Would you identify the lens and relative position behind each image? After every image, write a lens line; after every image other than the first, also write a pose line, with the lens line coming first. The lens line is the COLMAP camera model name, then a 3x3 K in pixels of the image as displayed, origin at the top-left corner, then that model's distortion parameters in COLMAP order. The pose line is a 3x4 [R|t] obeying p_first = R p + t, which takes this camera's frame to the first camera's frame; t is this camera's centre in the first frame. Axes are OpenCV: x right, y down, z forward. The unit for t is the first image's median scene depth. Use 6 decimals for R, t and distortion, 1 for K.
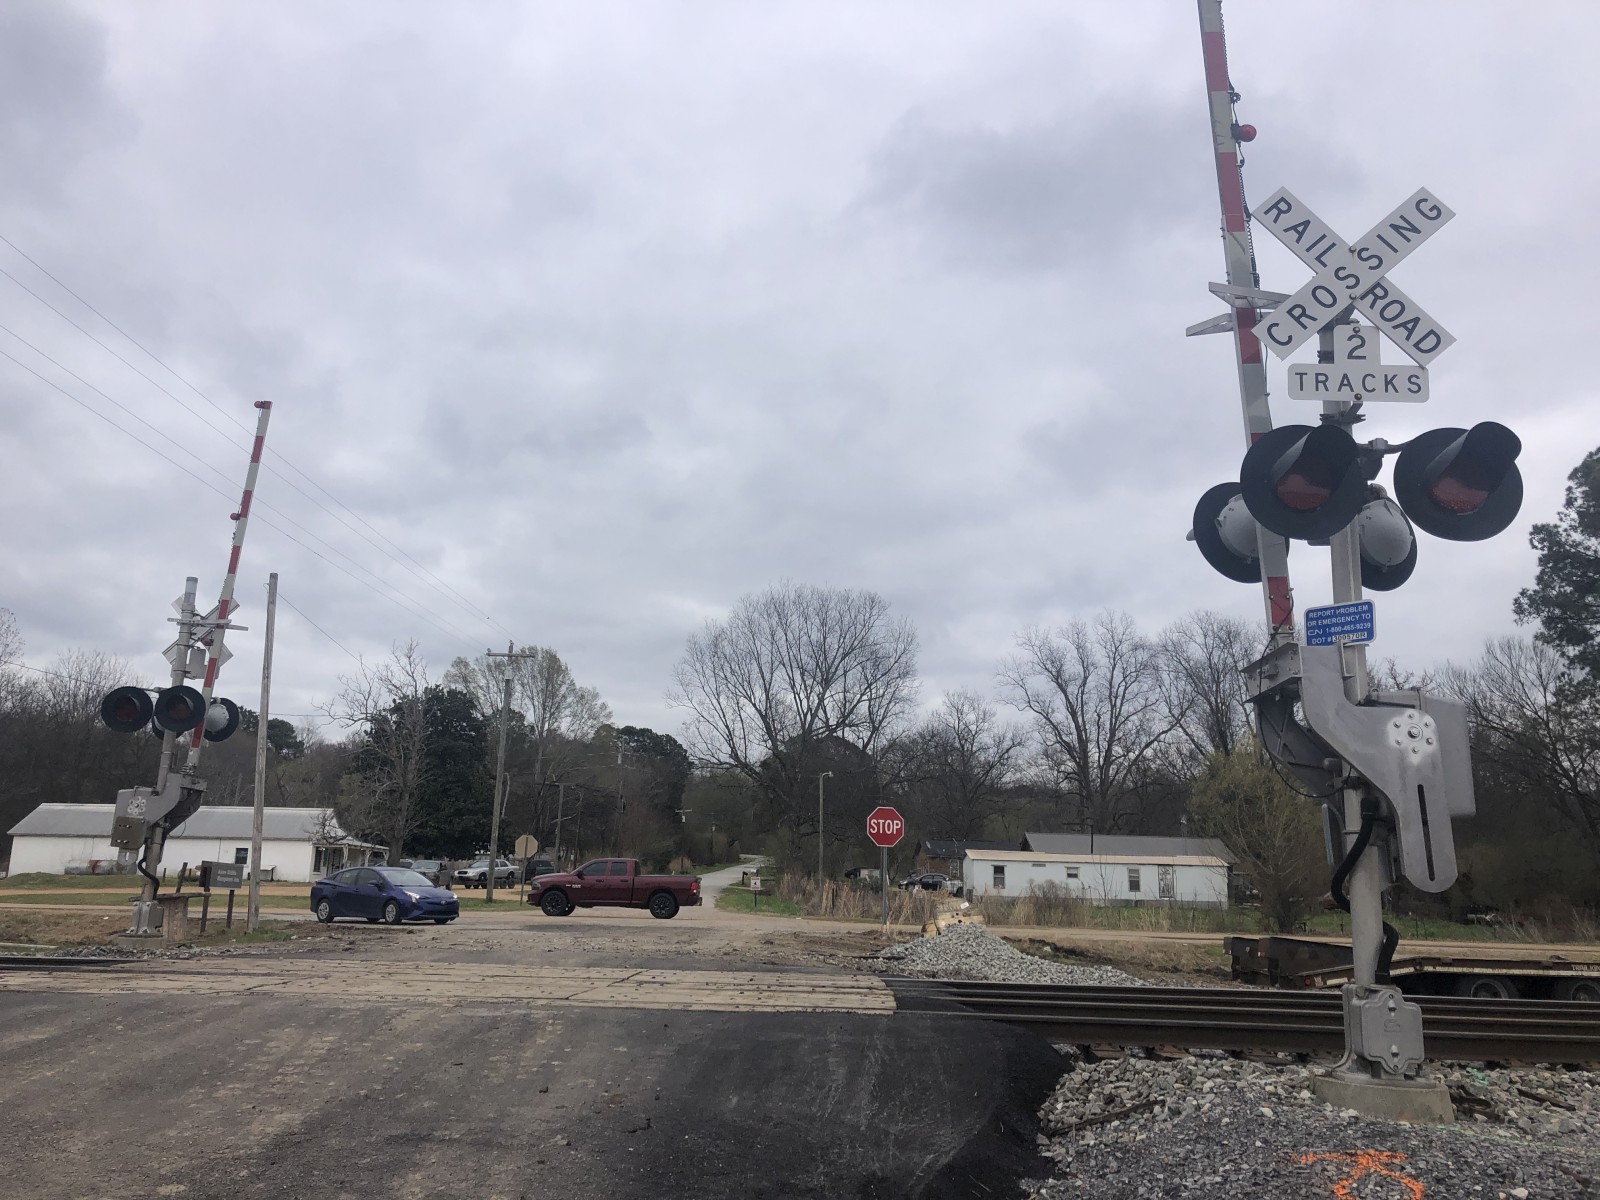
lens RADIAL K [[1305.4, 0, 787.6], [0, 1305.4, 574.3], [0, 0, 1]] dist [0.061654, -0.070931]
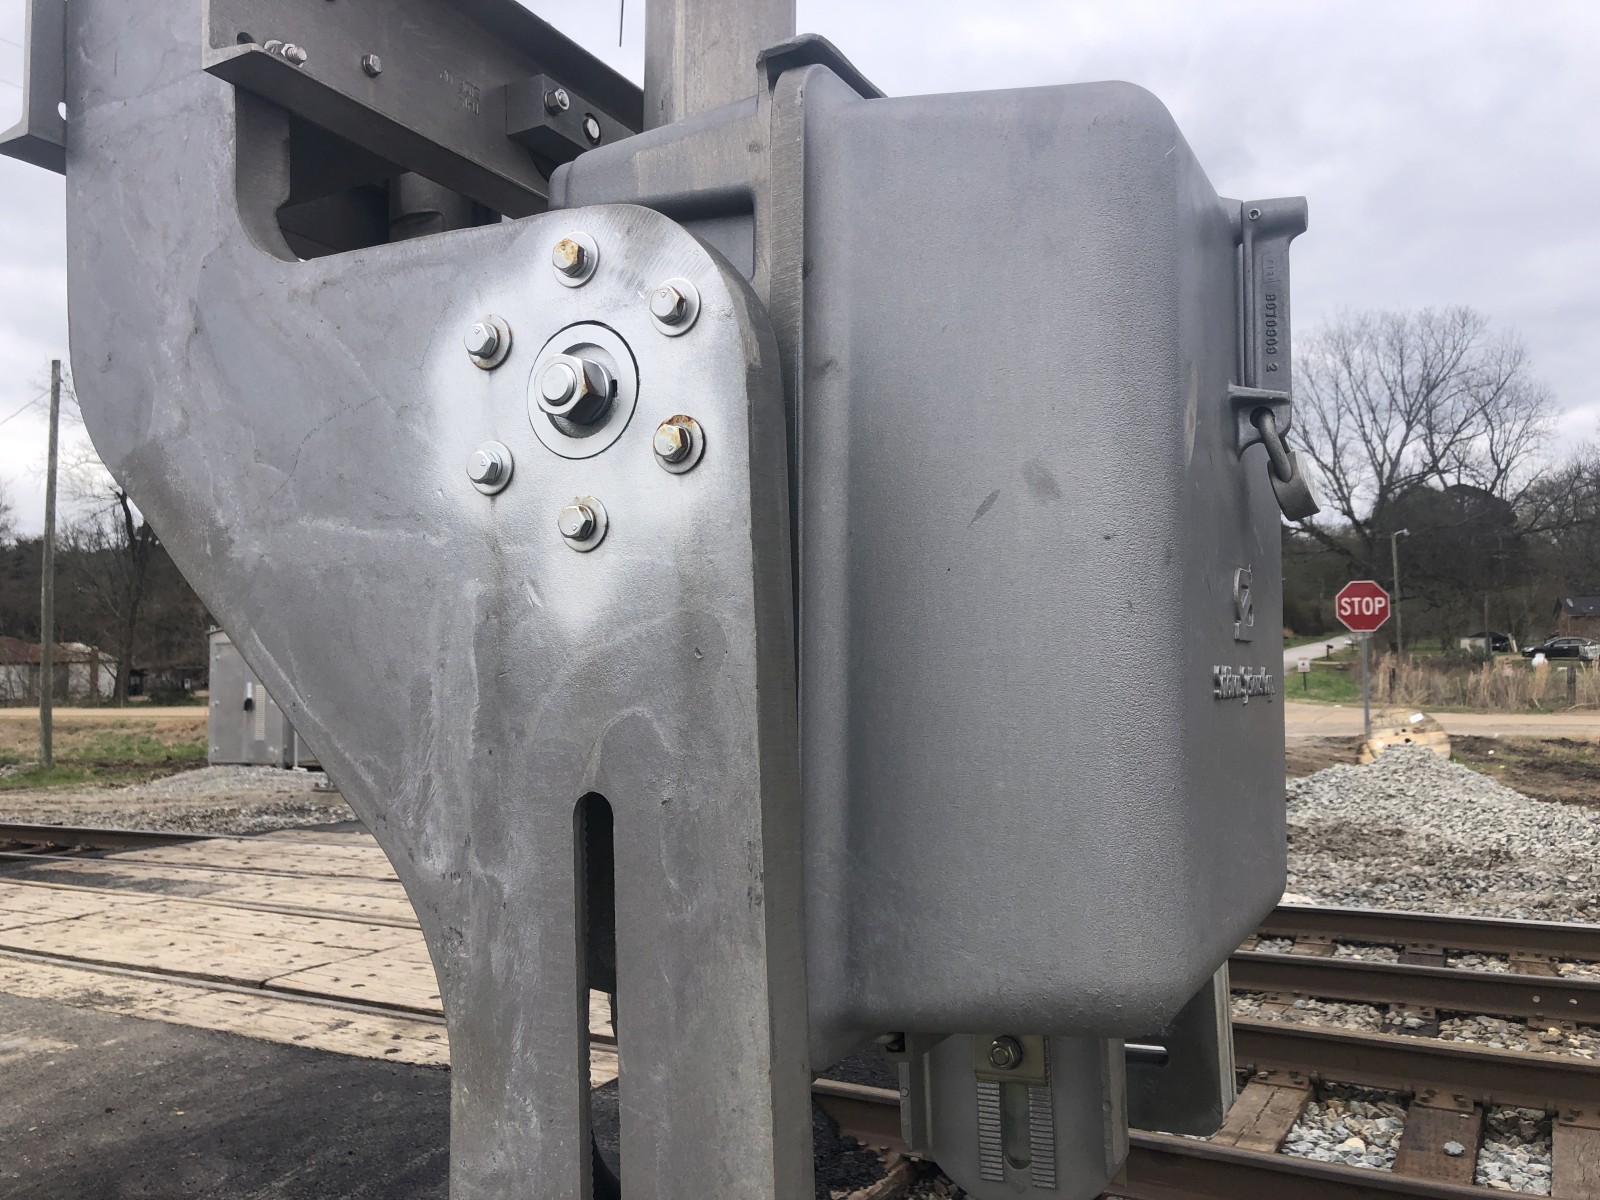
lens RADIAL K [[1305.4, 0, 796.6], [0, 1305.4, 598.3], [0, 0, 1]] dist [0.061654, -0.070931]
pose [[0.899968, -0.058994, -0.431947, 0.104267], [0.137790, 0.978503, 0.153445, 0.023525], [0.413609, -0.197614, 0.888750, 0.171528]]
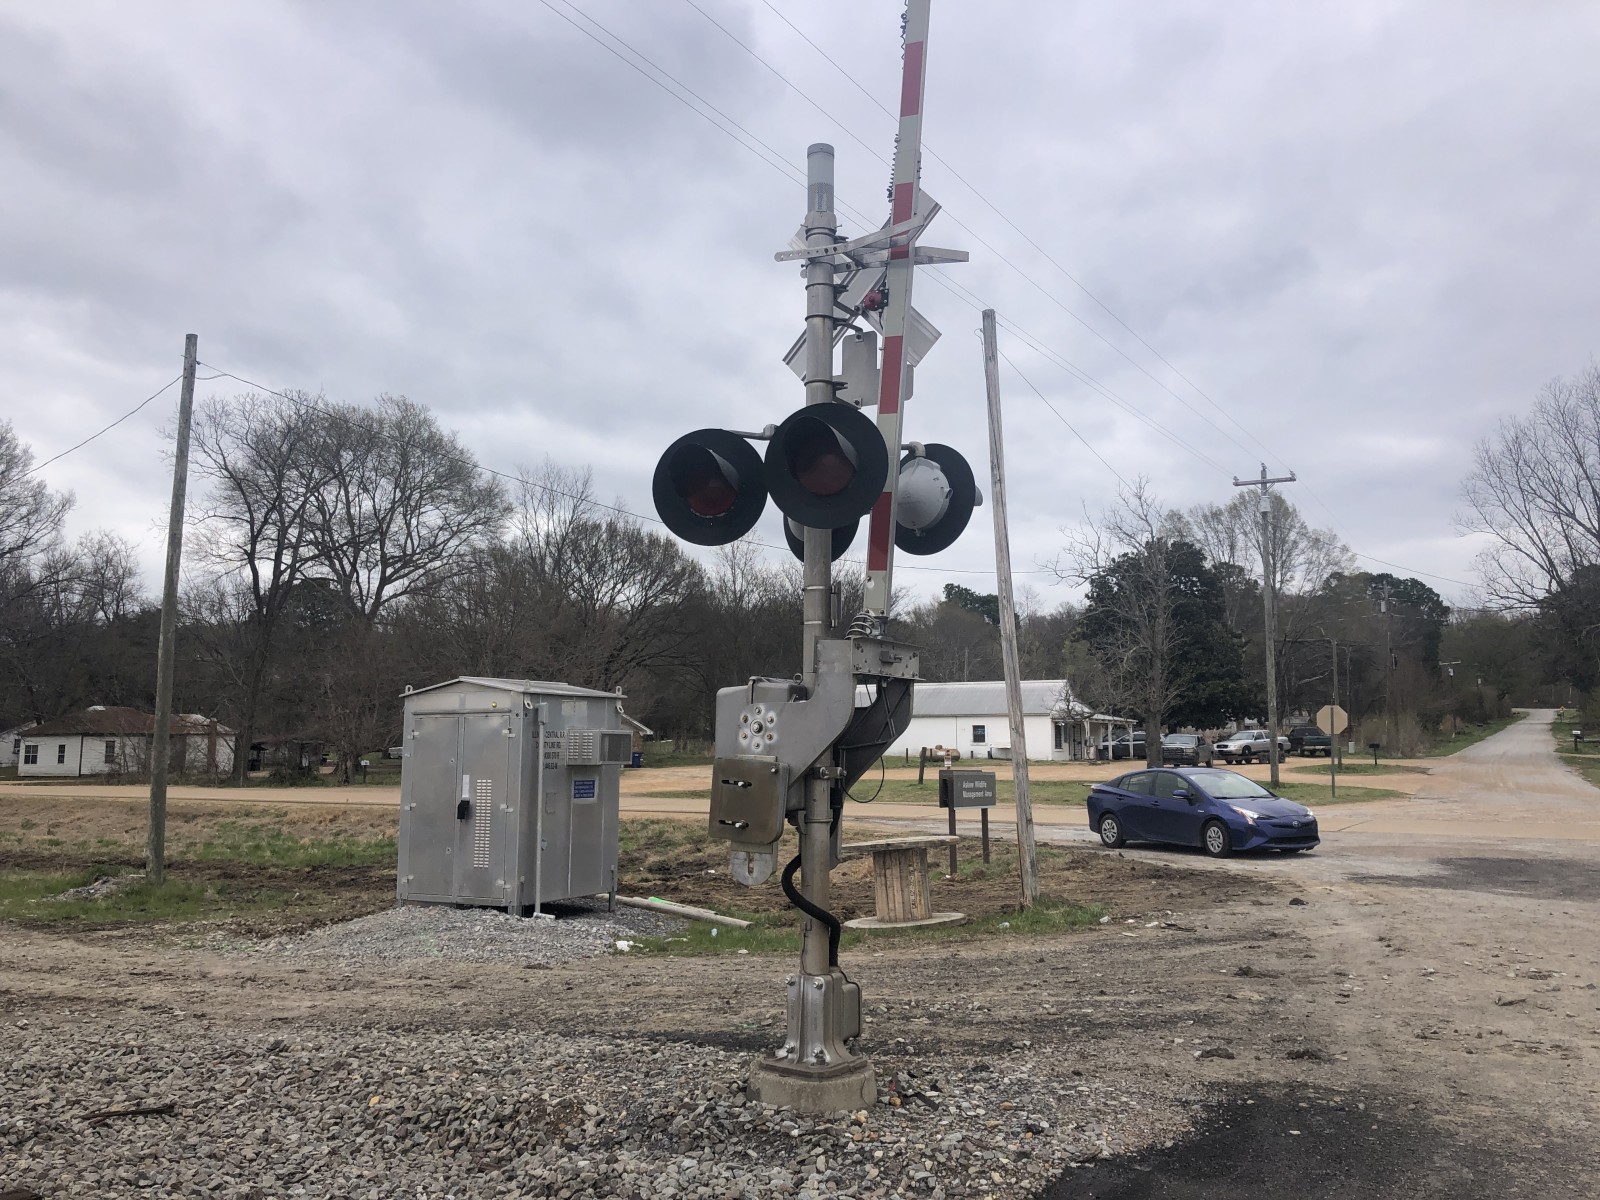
lens RADIAL K [[1305.4, 0, 800.9], [0, 1305.4, 598.2], [0, 0, 1]] dist [0.061654, -0.070931]
pose [[0.868787, -0.079056, -0.488834, -0.149050], [0.136950, 0.987029, 0.083770, 0.054890], [0.475871, -0.139725, 0.868345, 0.346036]]
